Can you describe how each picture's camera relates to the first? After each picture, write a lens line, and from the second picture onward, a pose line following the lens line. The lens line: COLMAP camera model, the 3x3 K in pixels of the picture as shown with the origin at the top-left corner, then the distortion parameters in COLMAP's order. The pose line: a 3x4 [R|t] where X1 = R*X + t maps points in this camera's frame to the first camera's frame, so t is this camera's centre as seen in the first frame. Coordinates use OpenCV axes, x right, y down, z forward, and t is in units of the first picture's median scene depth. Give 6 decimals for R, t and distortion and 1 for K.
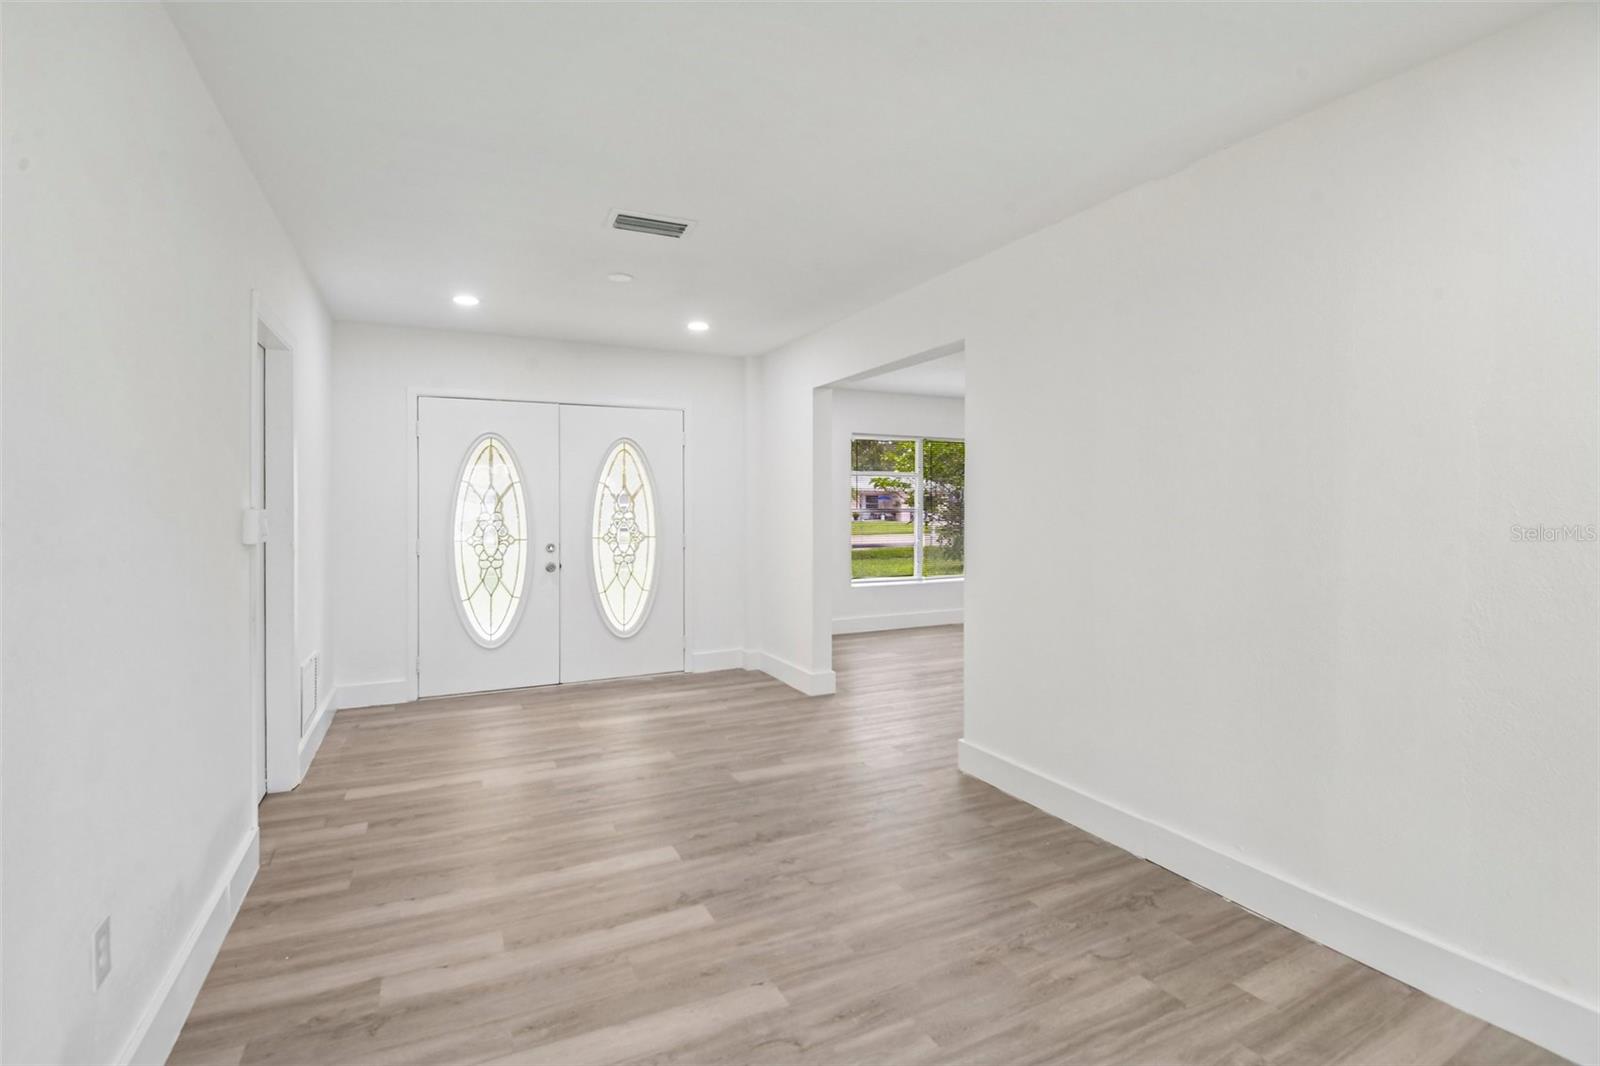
lens RADIAL K [[743.0, 0, 800.9], [0, 743.0, 524.8], [0, 0, 1]] dist [0.008287, -0.028356]
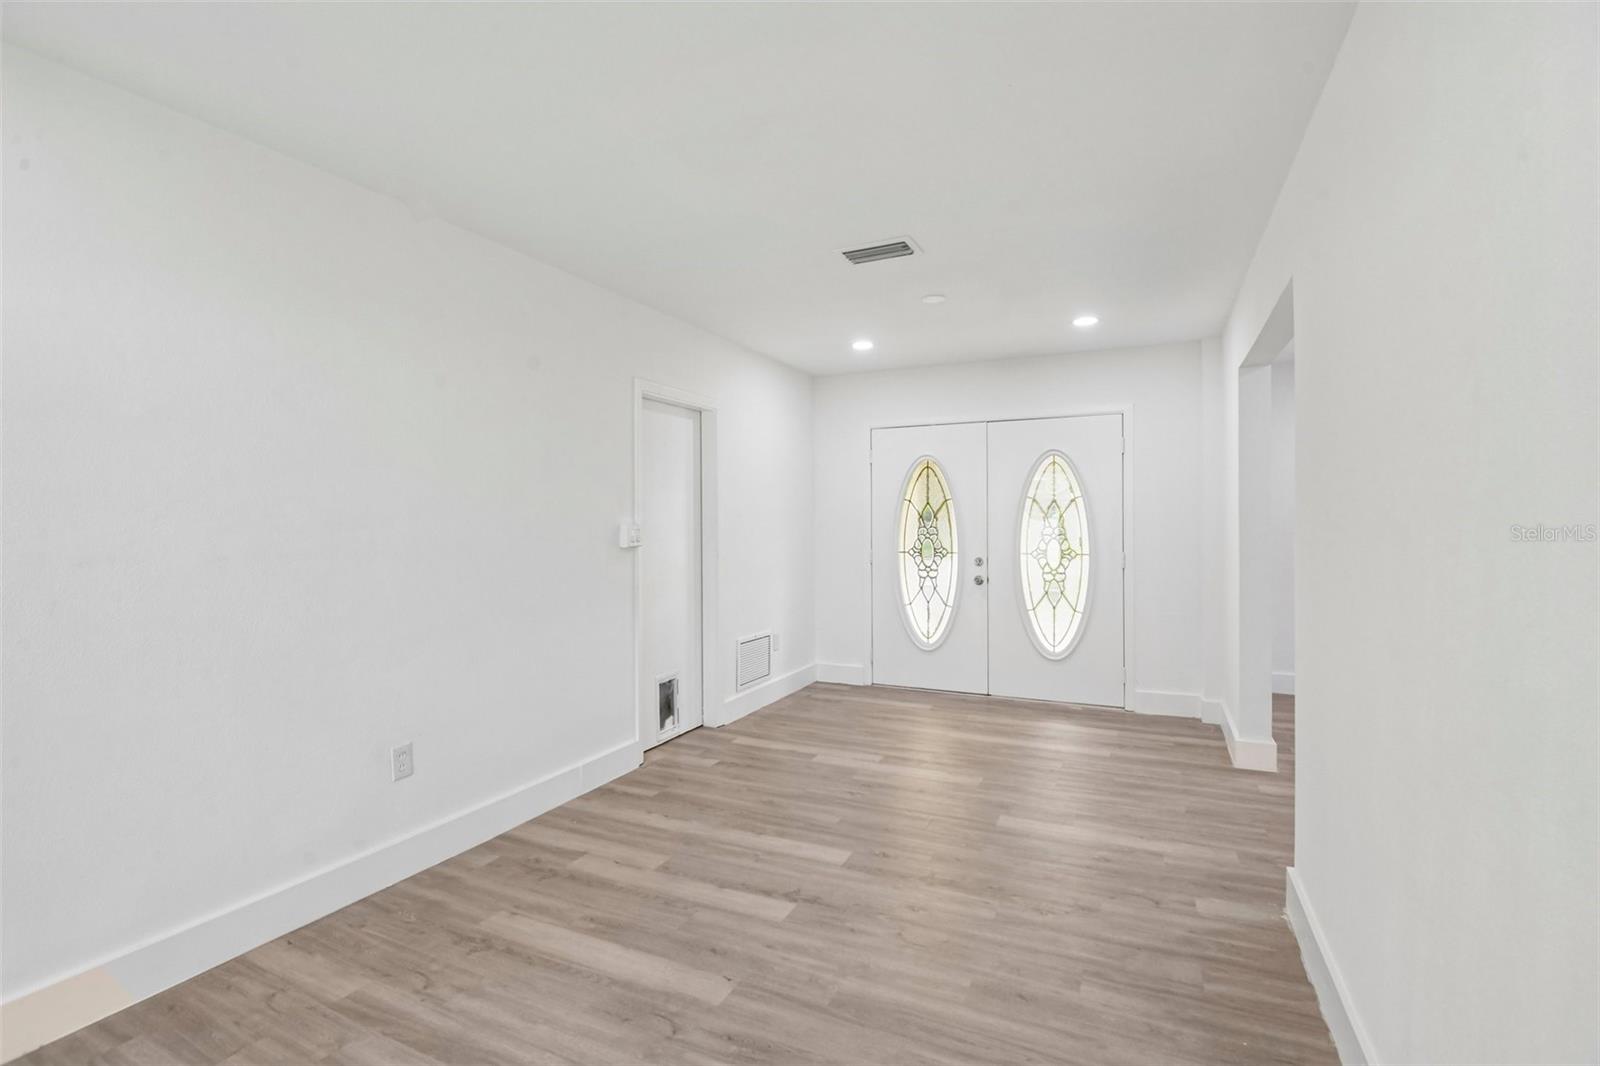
lens RADIAL K [[743.0, 0, 800.9], [0, 743.0, 524.8], [0, 0, 1]] dist [0.008287, -0.028356]
pose [[0.631709, 0.003783, -0.775196, 0.572466], [-0.018460, 0.999778, -0.010164, -0.009375], [0.774986, 0.020731, 0.631639, 0.283304]]
